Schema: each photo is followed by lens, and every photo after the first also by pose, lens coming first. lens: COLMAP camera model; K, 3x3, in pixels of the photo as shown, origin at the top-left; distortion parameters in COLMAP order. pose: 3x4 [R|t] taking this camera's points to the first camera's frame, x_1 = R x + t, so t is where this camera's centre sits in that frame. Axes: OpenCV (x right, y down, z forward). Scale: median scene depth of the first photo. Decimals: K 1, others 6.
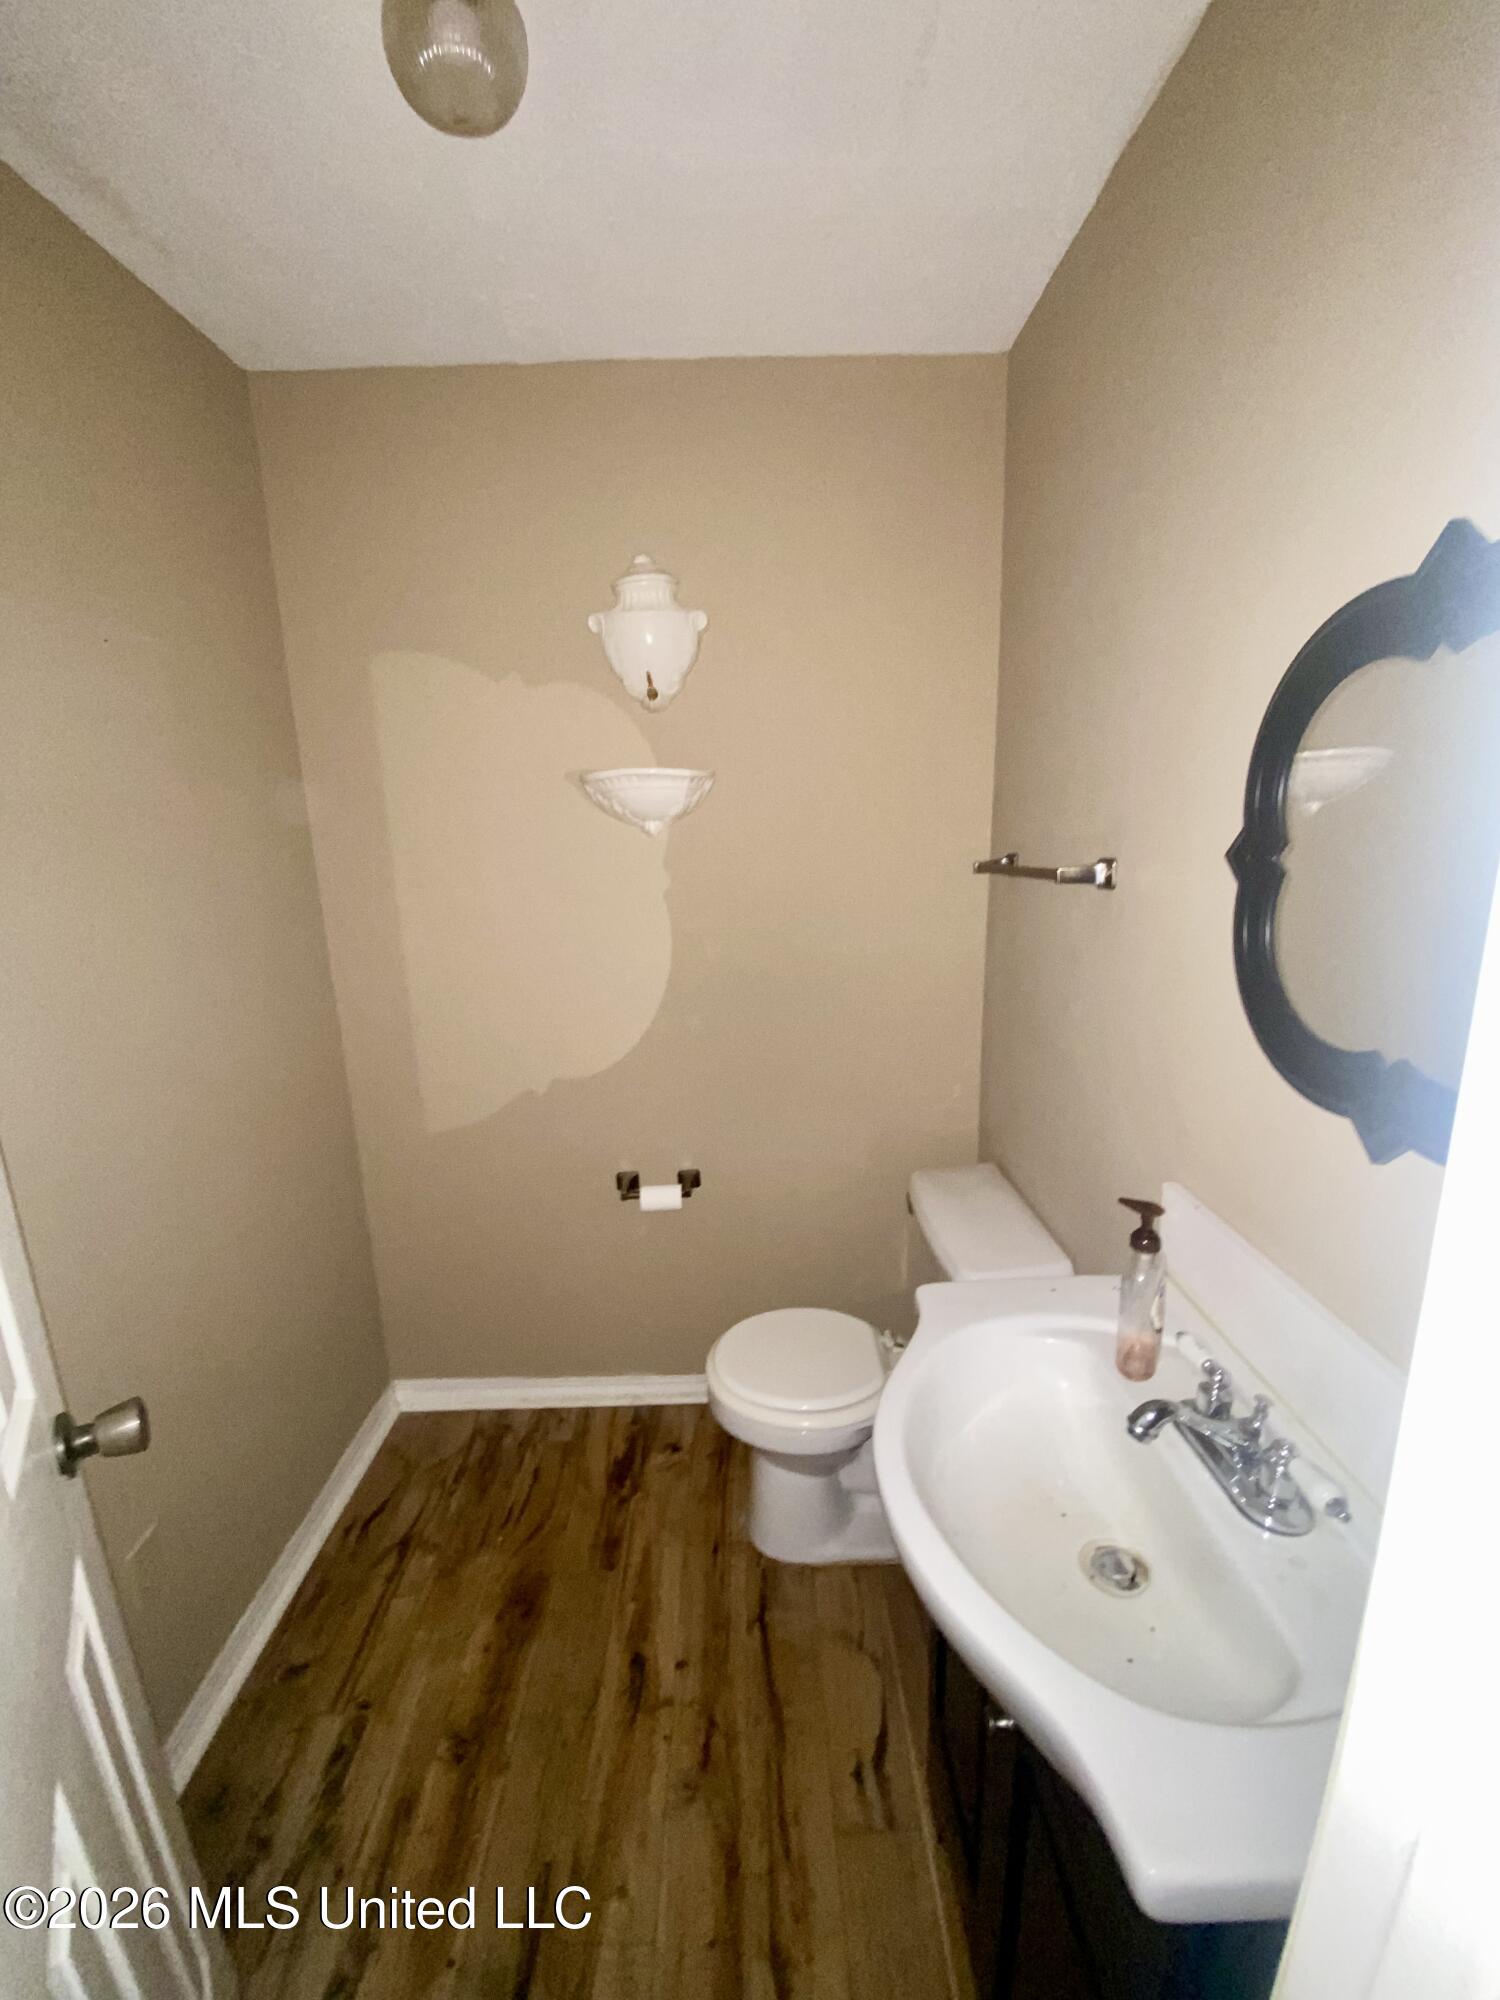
lens RADIAL K [[806.7, 0, 729.2], [0, 806.7, 1004.7], [0, 0, 1]] dist [0.008358, -0.013803]
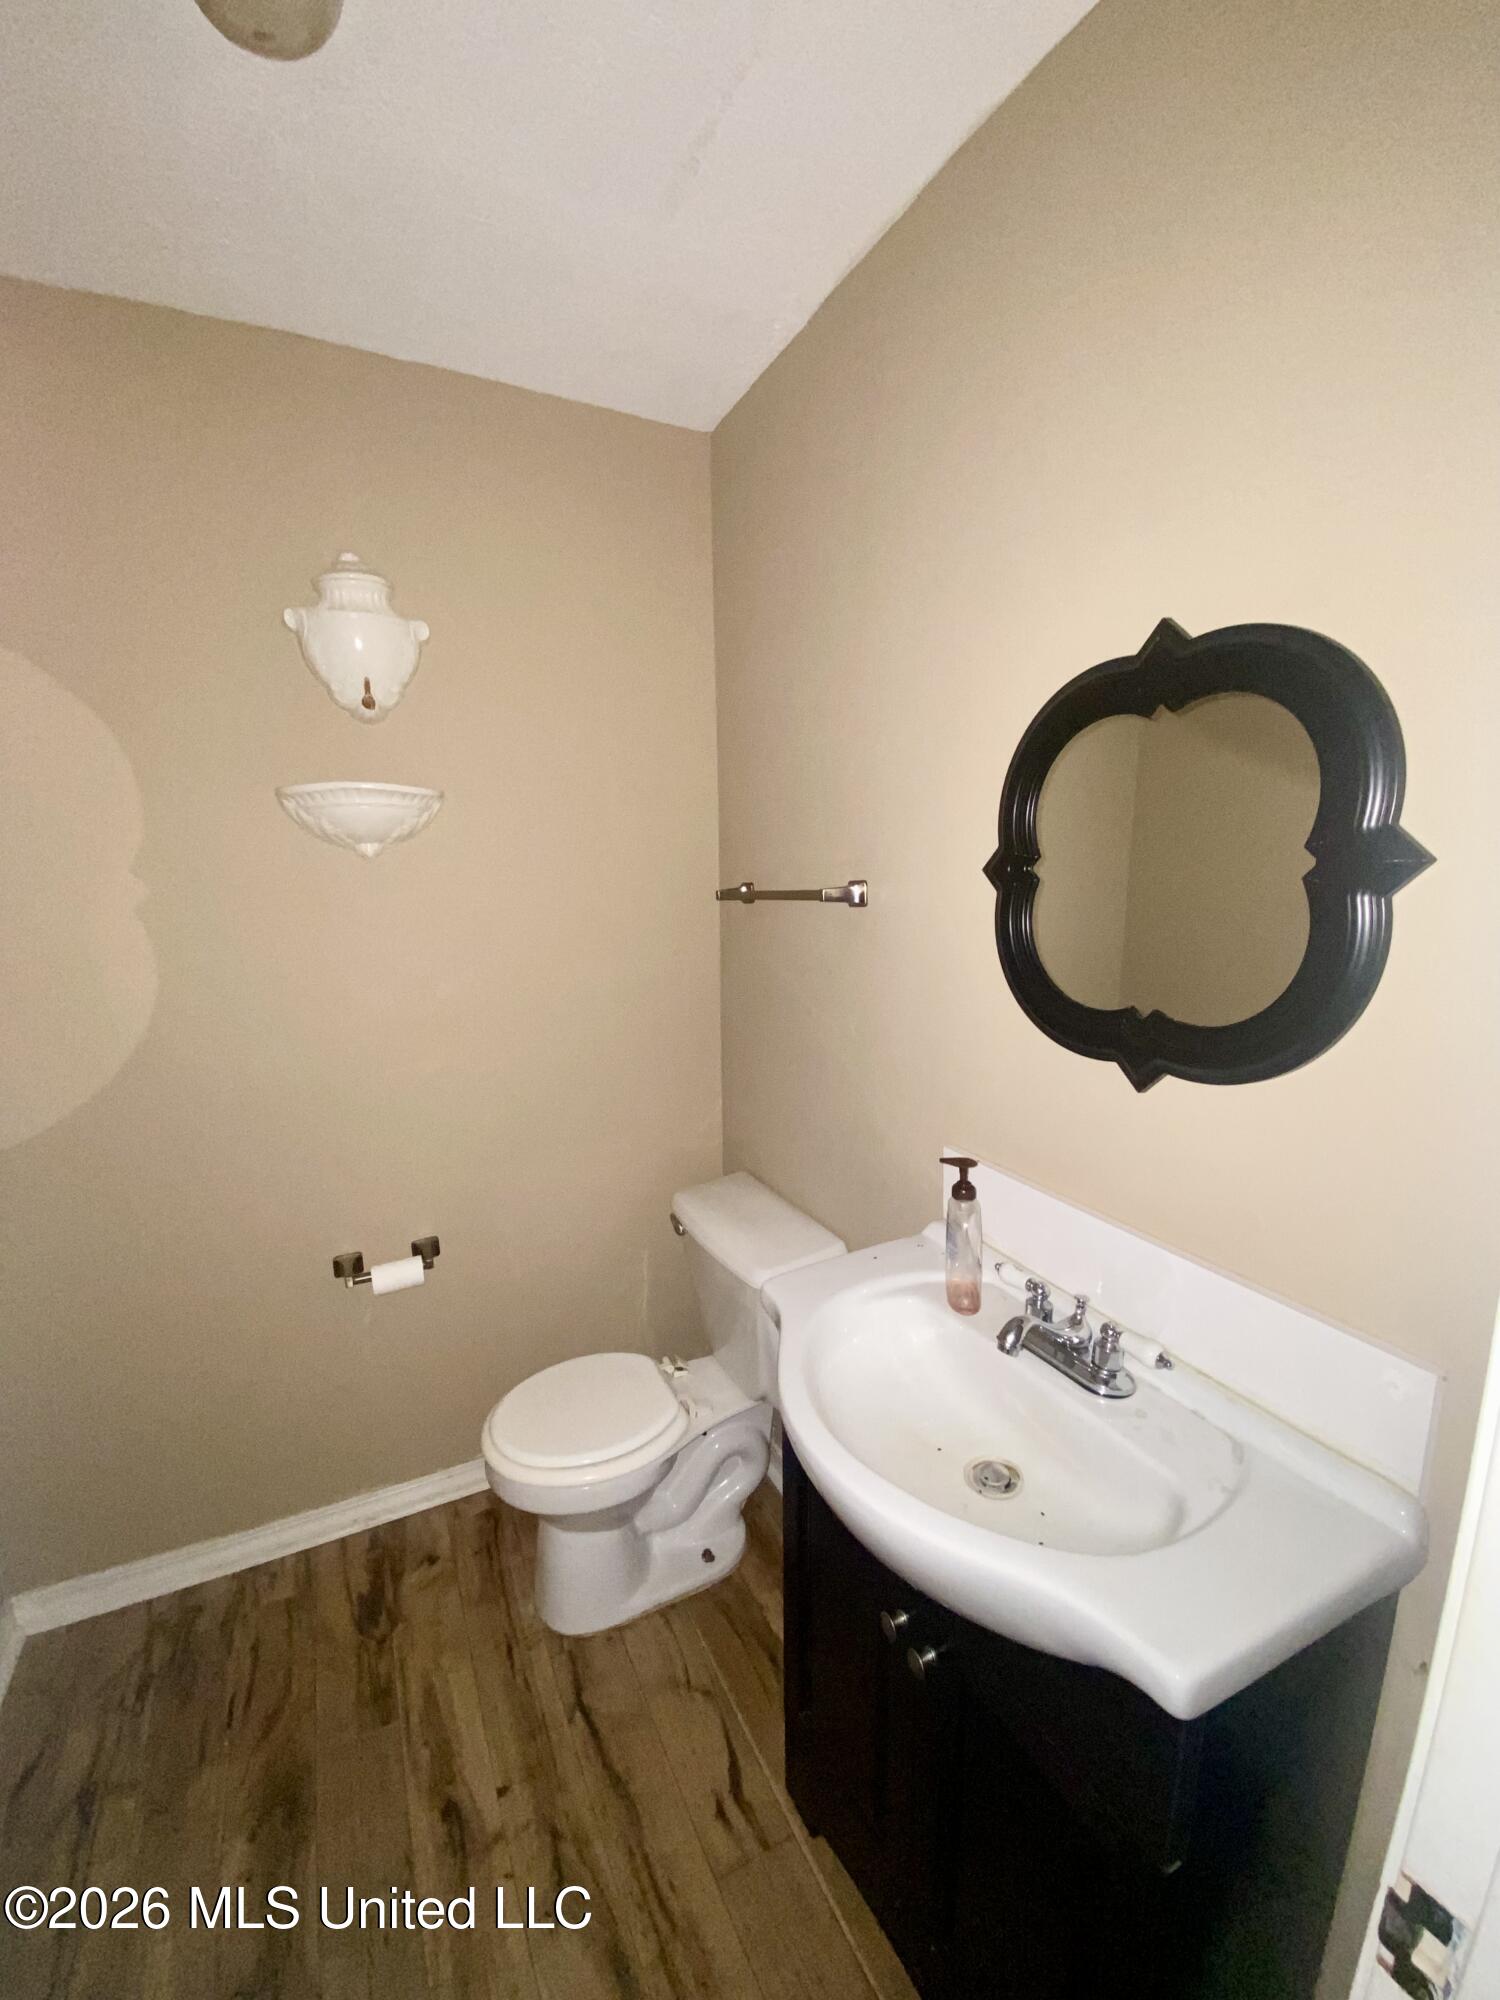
lens RADIAL K [[806.7, 0, 771.0], [0, 806.7, 997.1], [0, 0, 1]] dist [0.008358, -0.013803]
pose [[0.895652, -0.057687, 0.440998, -0.112688], [0.084458, 0.995571, -0.041301, 0.016199], [-0.436662, 0.074237, 0.896557, 0.023082]]
